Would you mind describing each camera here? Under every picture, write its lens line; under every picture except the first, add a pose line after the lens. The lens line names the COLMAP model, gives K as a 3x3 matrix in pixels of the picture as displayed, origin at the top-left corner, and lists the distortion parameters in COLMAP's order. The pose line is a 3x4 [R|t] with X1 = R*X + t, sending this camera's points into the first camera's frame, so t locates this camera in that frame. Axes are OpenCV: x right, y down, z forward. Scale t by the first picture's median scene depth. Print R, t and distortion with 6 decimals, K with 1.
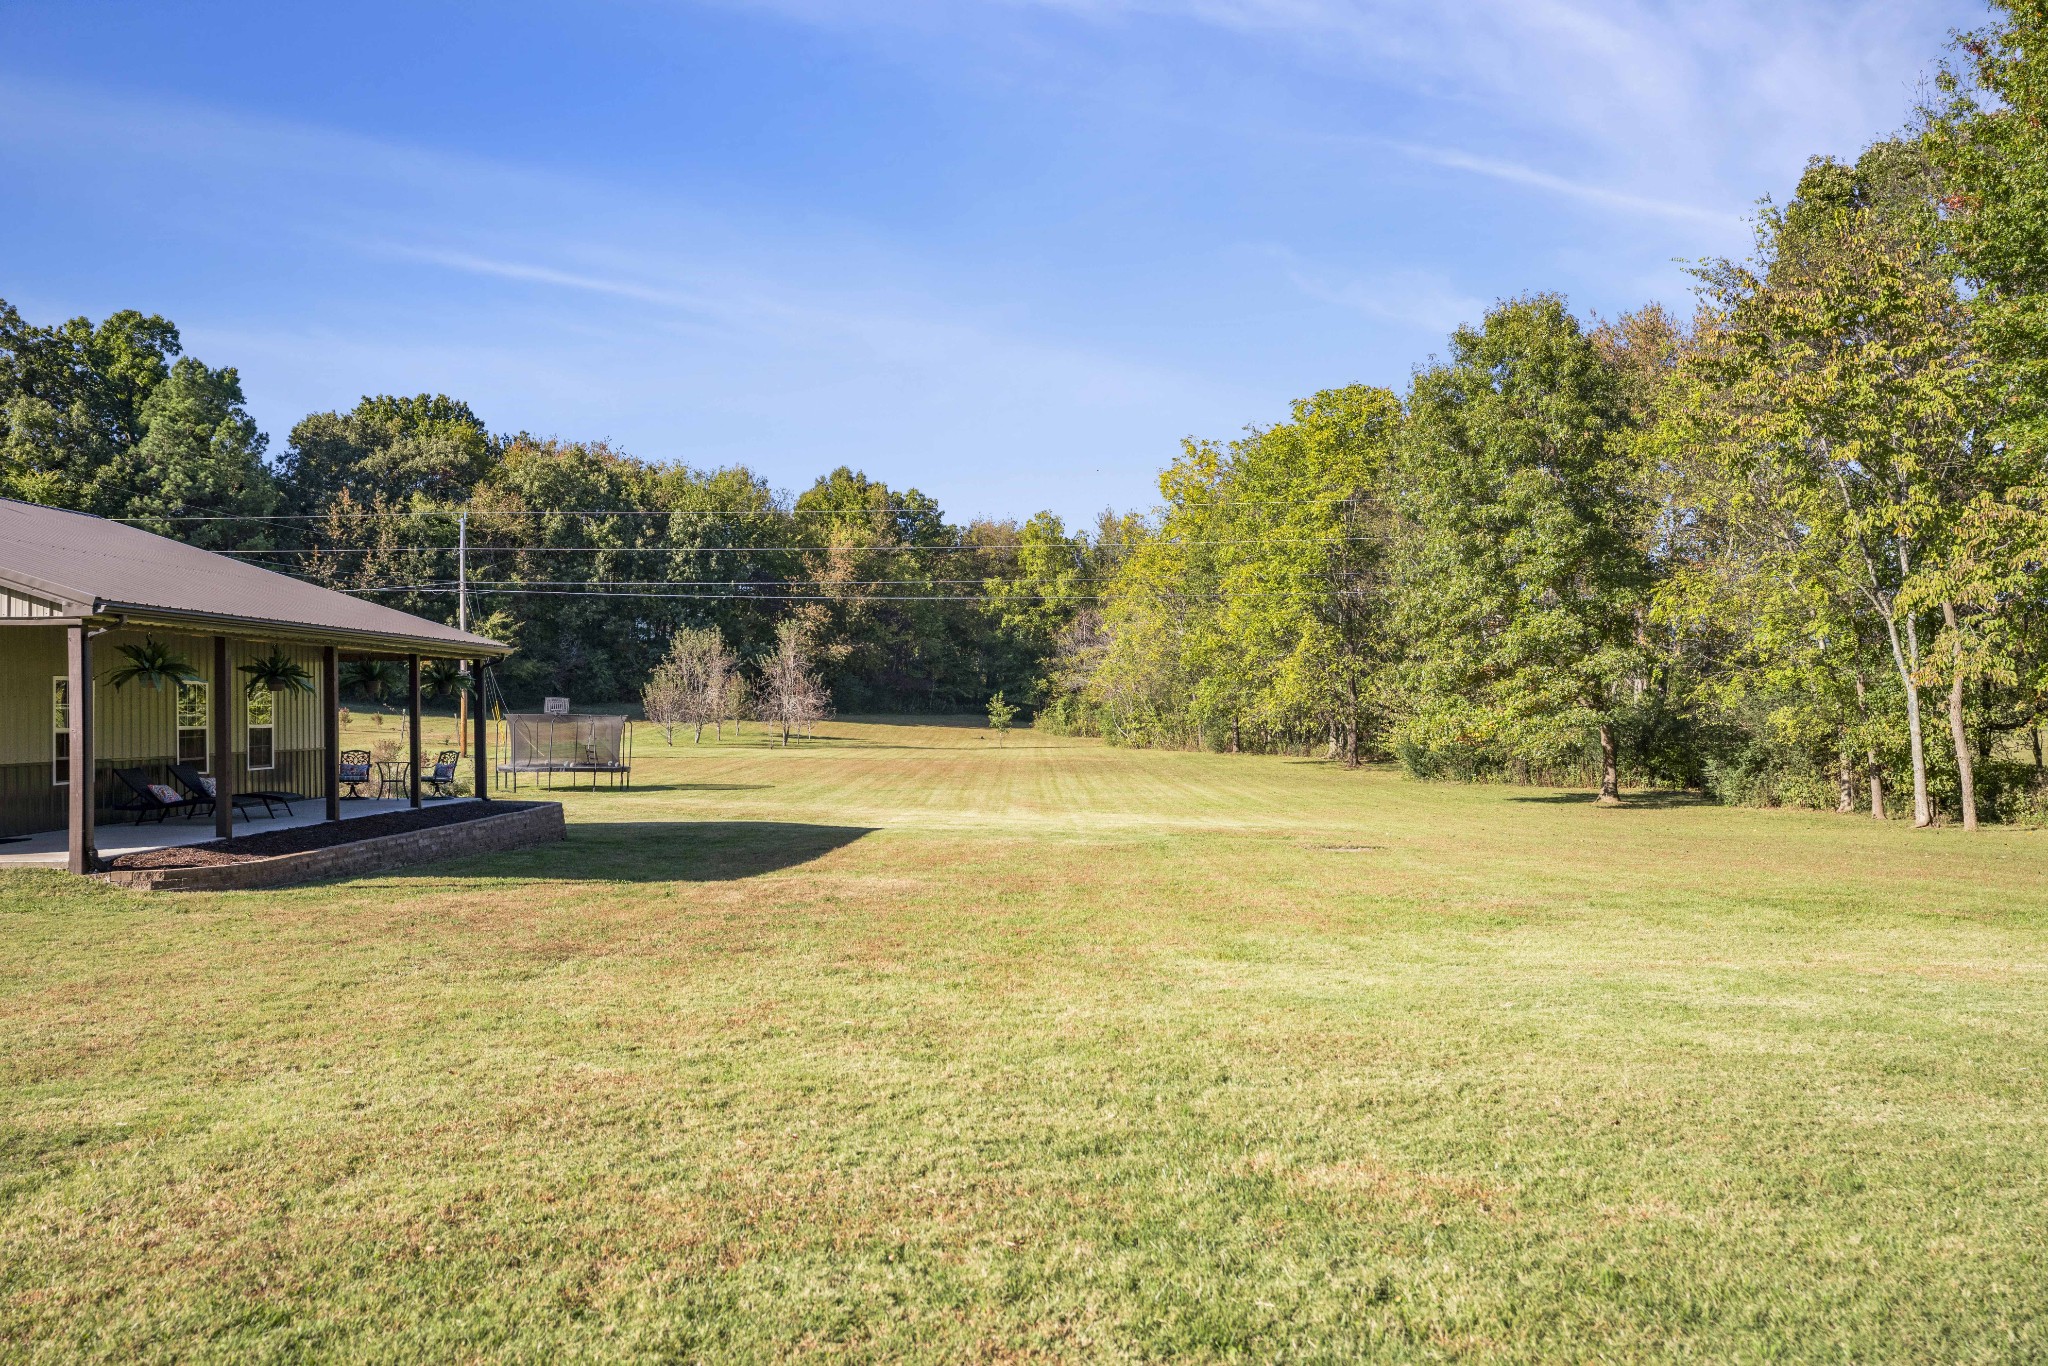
lens RADIAL K [[1540.6, 0, 1001.6], [0, 1540.6, 681.4], [0, 0, 1]] dist [0.026730, 0.014532]
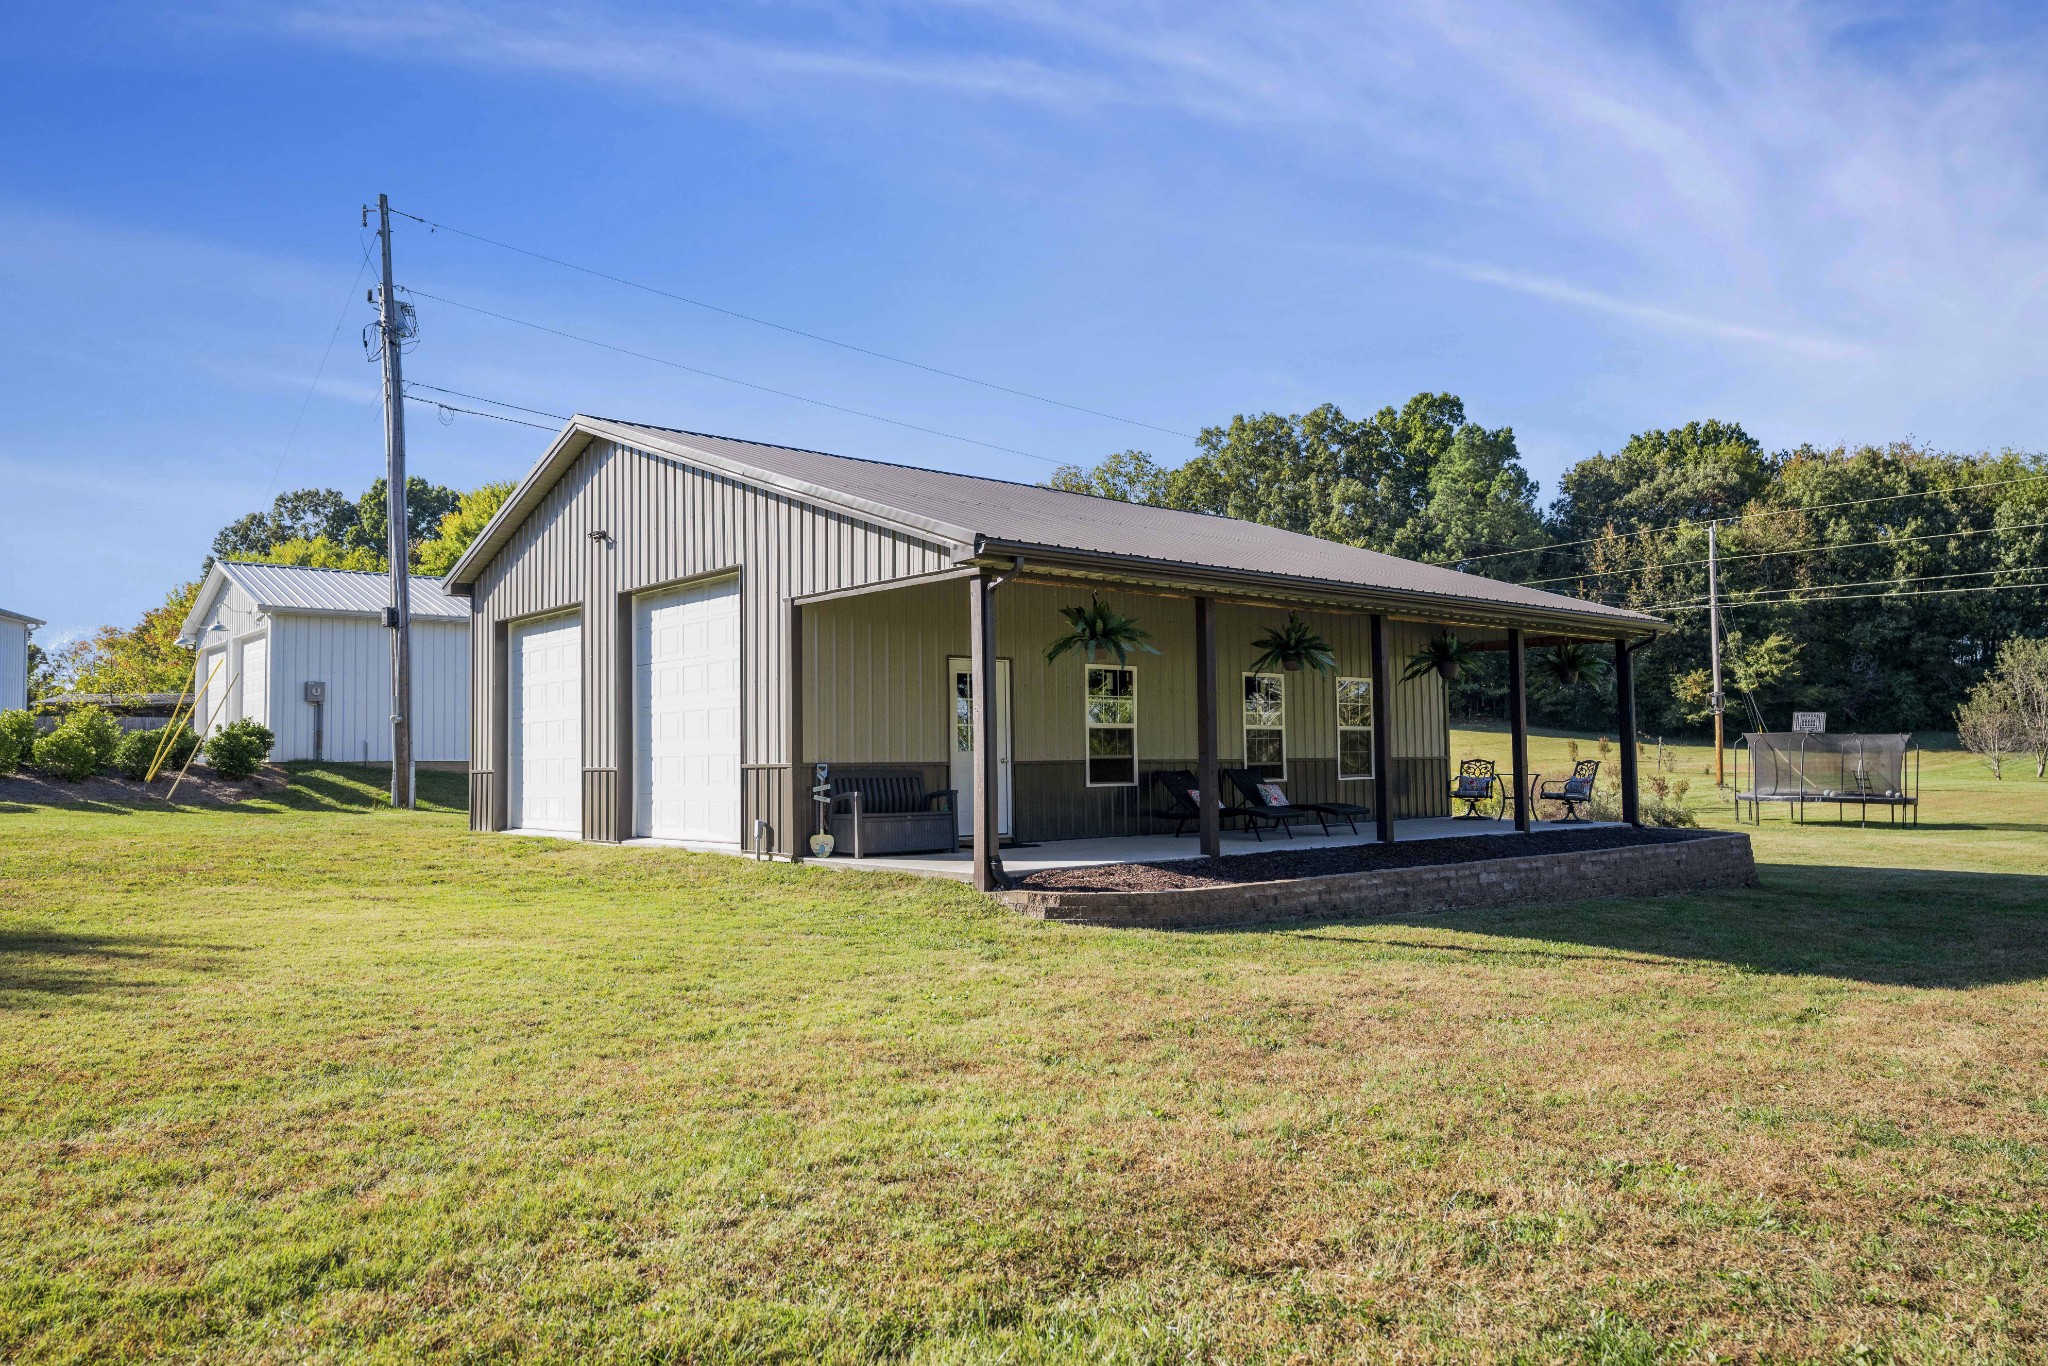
lens RADIAL K [[1413.8, 0, 1031.5], [0, 1413.8, 691.6], [0, 0, 1]] dist [0.029000, 0.014079]
pose [[0.685877, -0.034412, -0.726904, -0.008363], [0.018317, 0.999381, -0.030028, 0.007165], [0.727487, 0.007281, 0.686083, 0.083672]]
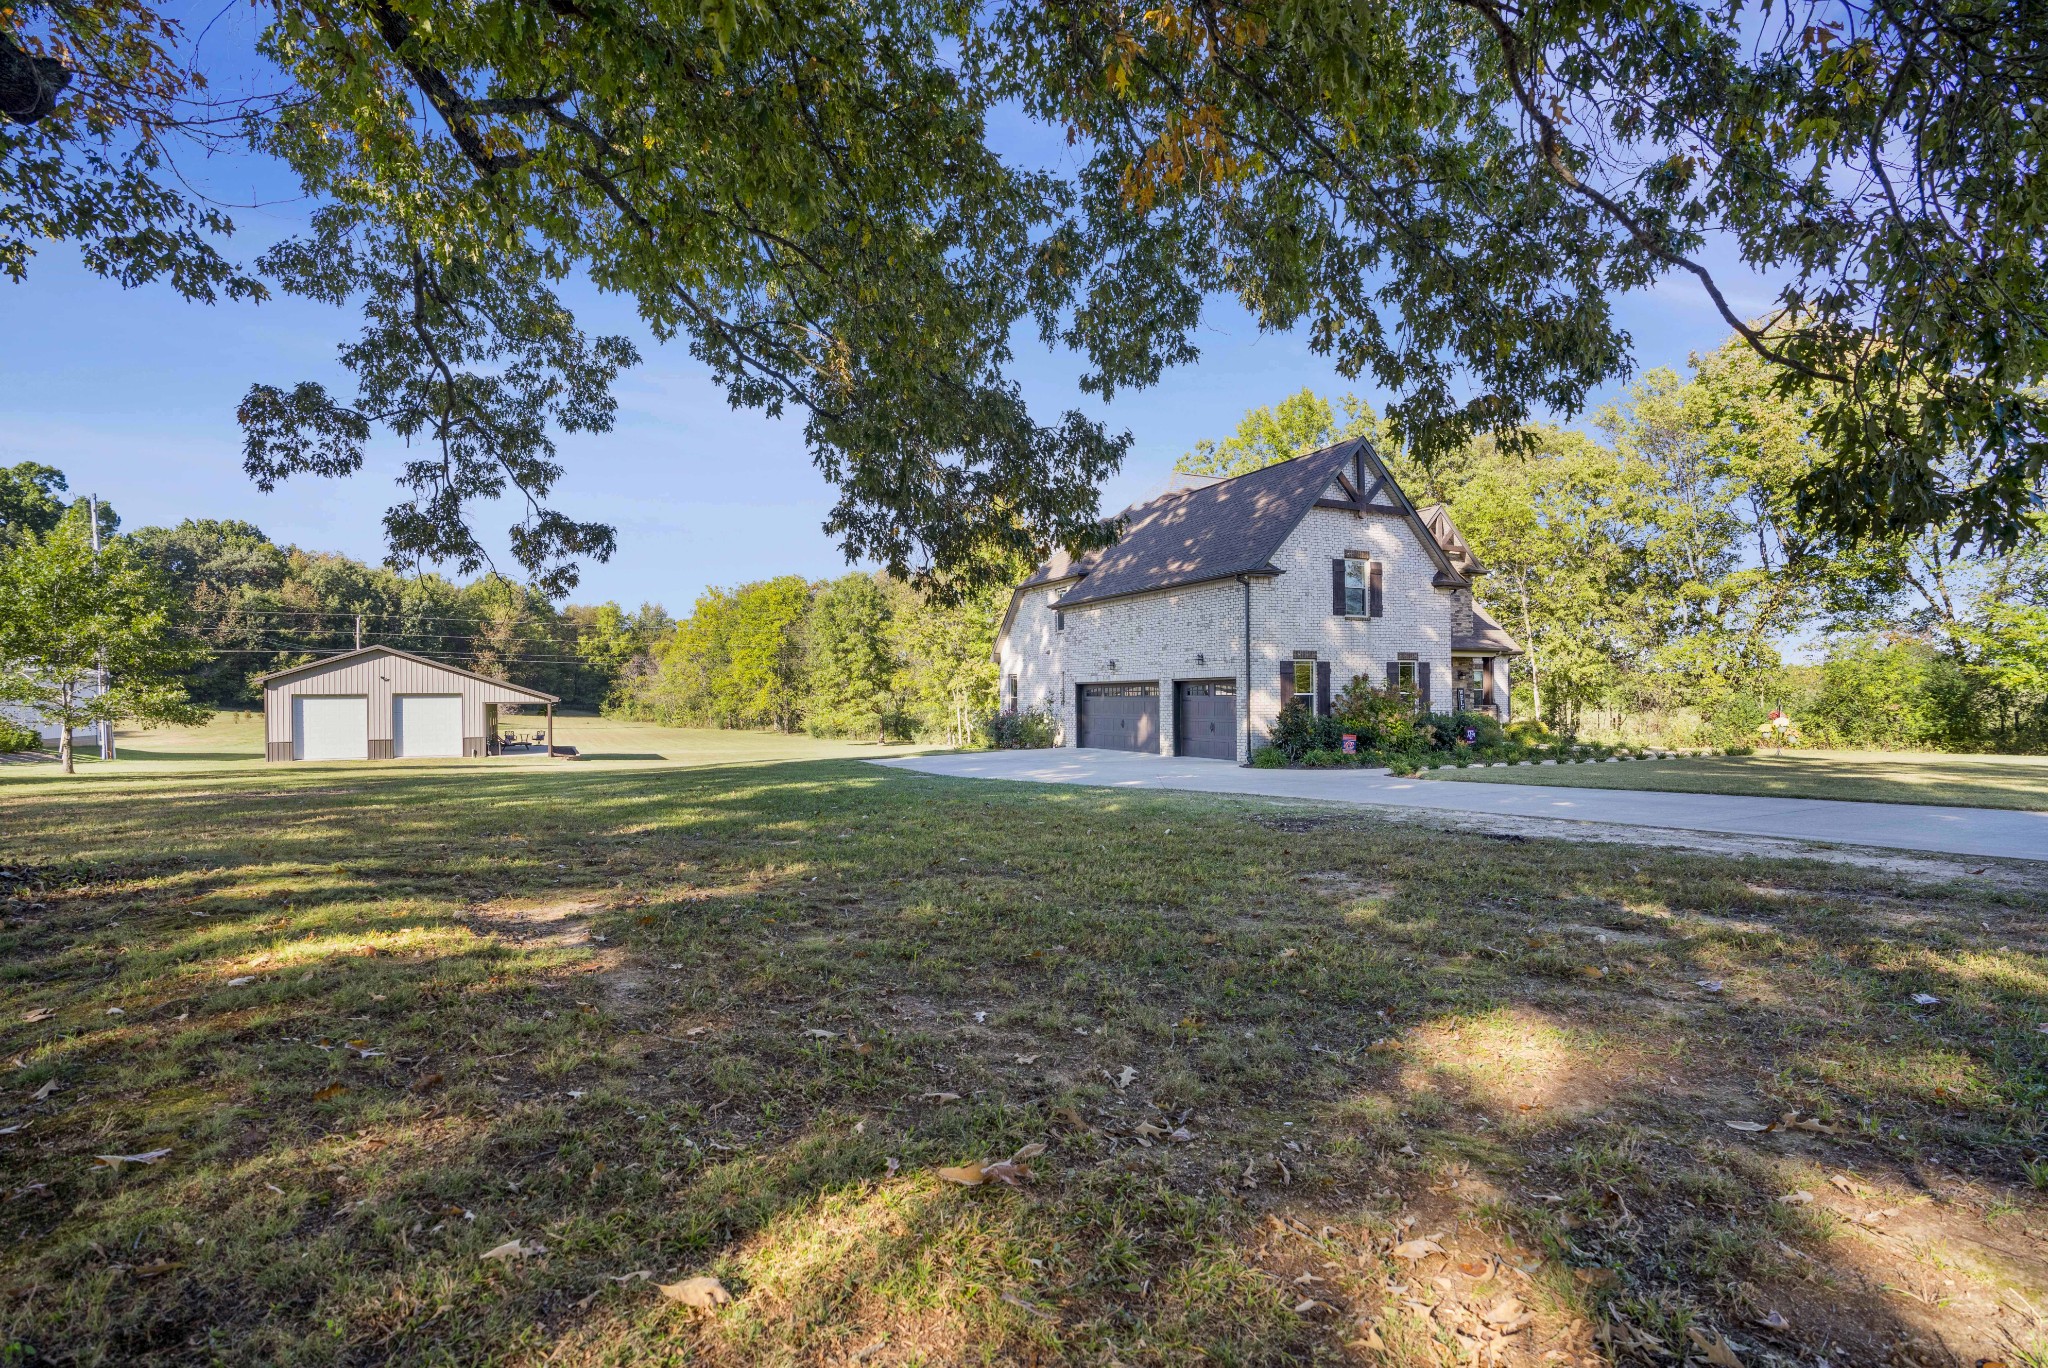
lens RADIAL K [[940.2, 0, 1015.5], [0, 940.2, 685.4], [0, 0, 1]] dist [-0.024427, 0.001559]
pose [[0.881402, 0.011214, 0.472234, -0.111377], [-0.011490, 0.999931, -0.002299, -0.016396], [-0.472227, -0.003400, 0.881470, -0.341072]]
